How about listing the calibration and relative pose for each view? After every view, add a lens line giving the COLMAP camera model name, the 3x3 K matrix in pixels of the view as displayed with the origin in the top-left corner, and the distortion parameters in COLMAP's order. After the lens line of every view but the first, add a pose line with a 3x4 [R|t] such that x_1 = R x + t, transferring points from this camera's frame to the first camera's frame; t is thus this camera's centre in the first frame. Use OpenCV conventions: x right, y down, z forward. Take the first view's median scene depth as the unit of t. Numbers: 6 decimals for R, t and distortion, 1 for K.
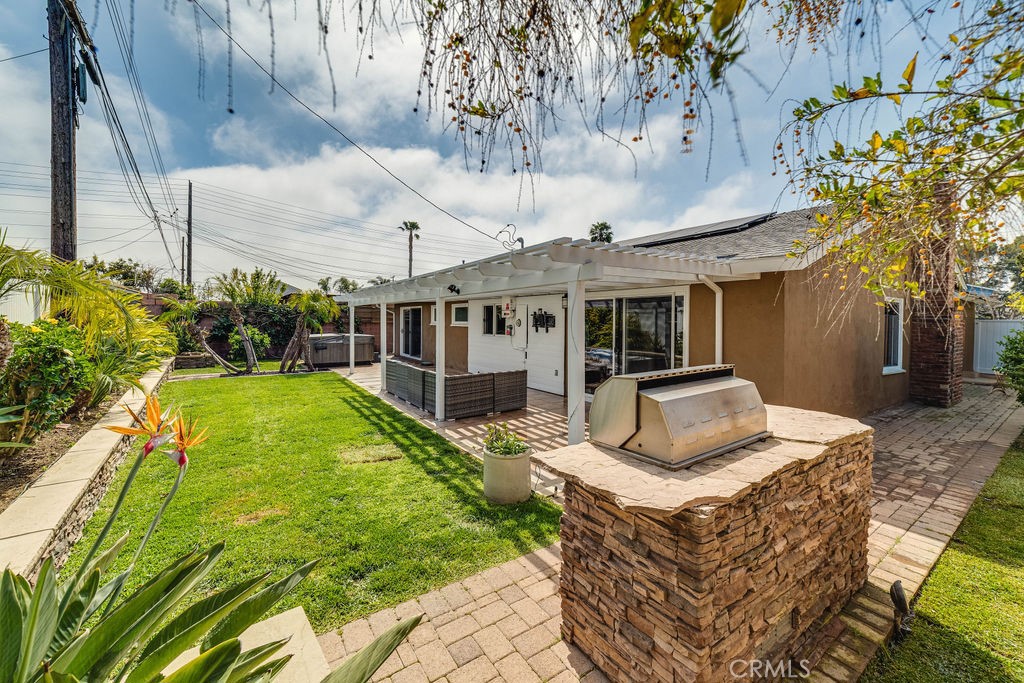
lens RADIAL K [[406.1, 0, 515.3], [0, 406.1, 341.0], [0, 0, 1]] dist [-0.002253, 0.000096]
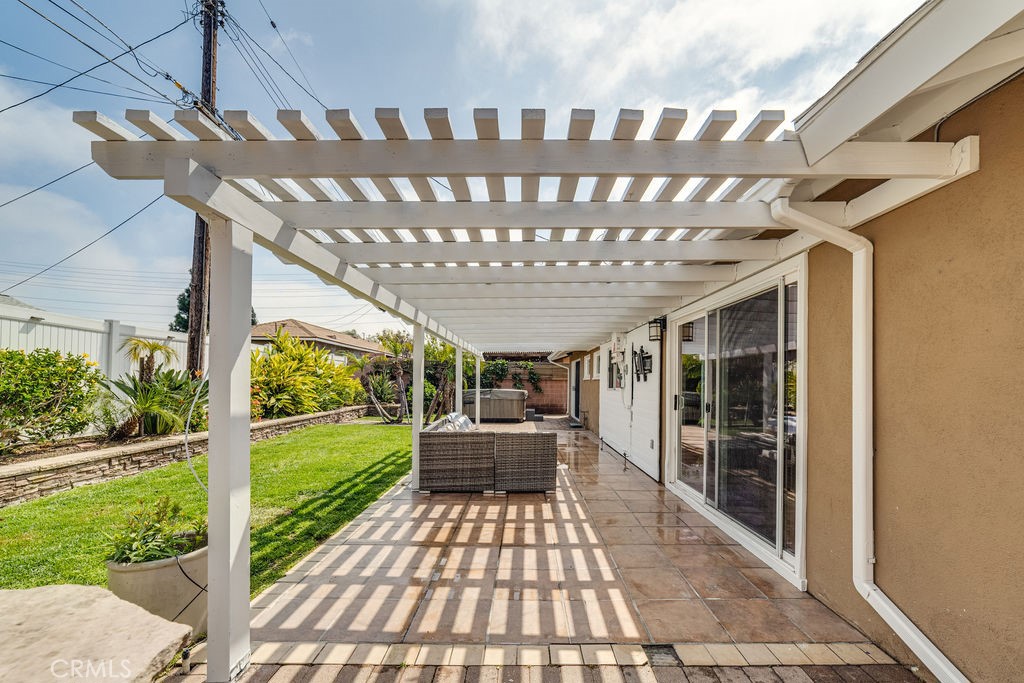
lens RADIAL K [[411.8, 0, 510.8], [0, 411.8, 382.0], [0, 0, 1]] dist [-0.000491, 0.000020]
pose [[0.796214, -0.016414, -0.604793, 0.392416], [-0.017812, 0.998563, -0.050551, 0.021676], [0.604753, 0.051022, 0.794777, 0.425141]]
